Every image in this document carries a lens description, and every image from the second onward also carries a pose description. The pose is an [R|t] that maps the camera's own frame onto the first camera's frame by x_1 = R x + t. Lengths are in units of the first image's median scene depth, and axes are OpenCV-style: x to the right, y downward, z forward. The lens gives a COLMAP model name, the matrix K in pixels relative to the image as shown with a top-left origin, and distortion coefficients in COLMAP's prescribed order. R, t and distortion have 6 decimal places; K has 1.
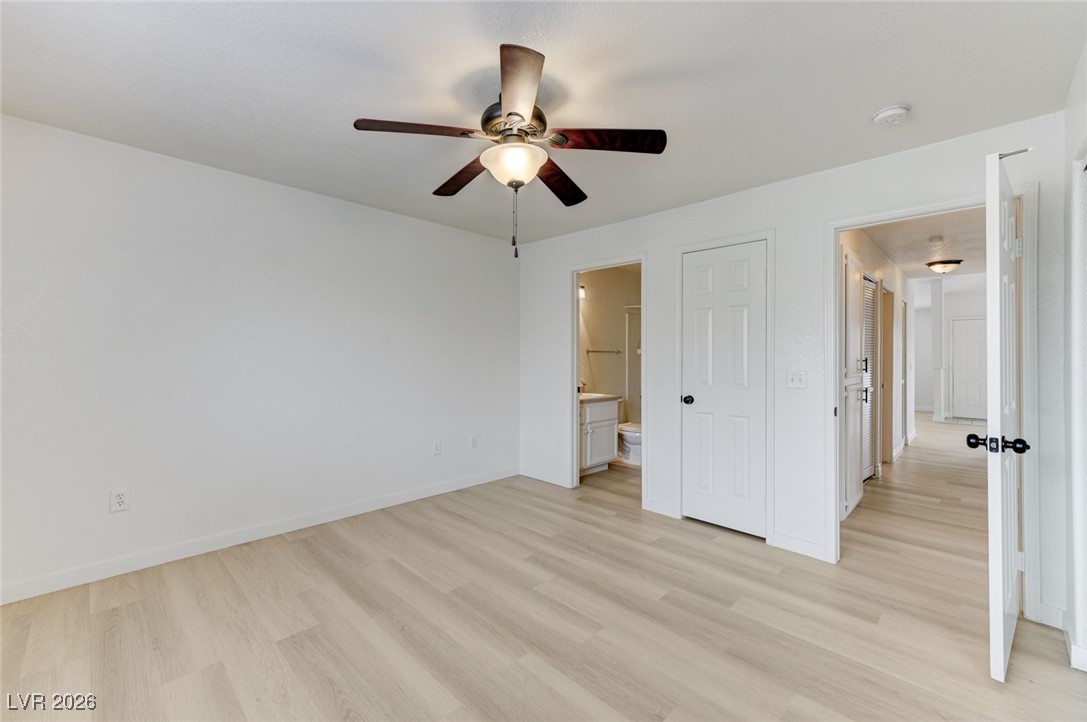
lens RADIAL K [[438.2, 0, 541.1], [0, 438.2, 364.9], [0, 0, 1]] dist [0.013433, 0.000070]
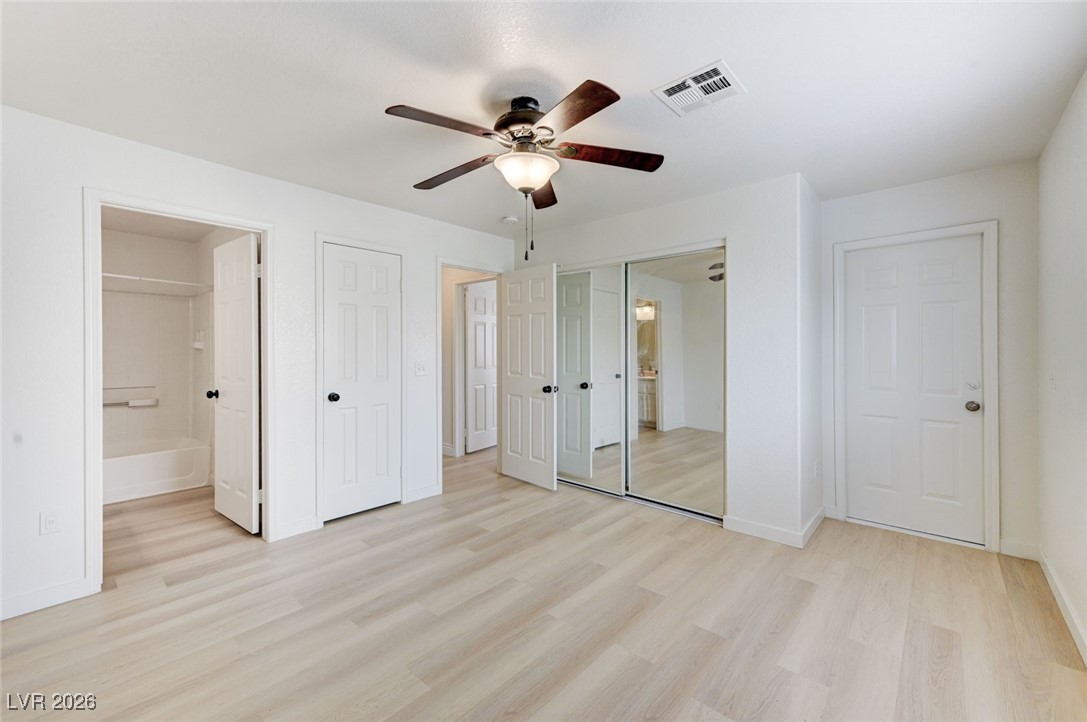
lens RADIAL K [[438.2, 0, 541.1], [0, 438.2, 364.9], [0, 0, 1]] dist [0.013433, 0.000070]
pose [[-0.026706, -0.041453, 0.998783, -0.923126], [0.018981, 0.998939, 0.041967, -0.033803], [-0.999463, 0.020079, -0.025891, 0.832930]]
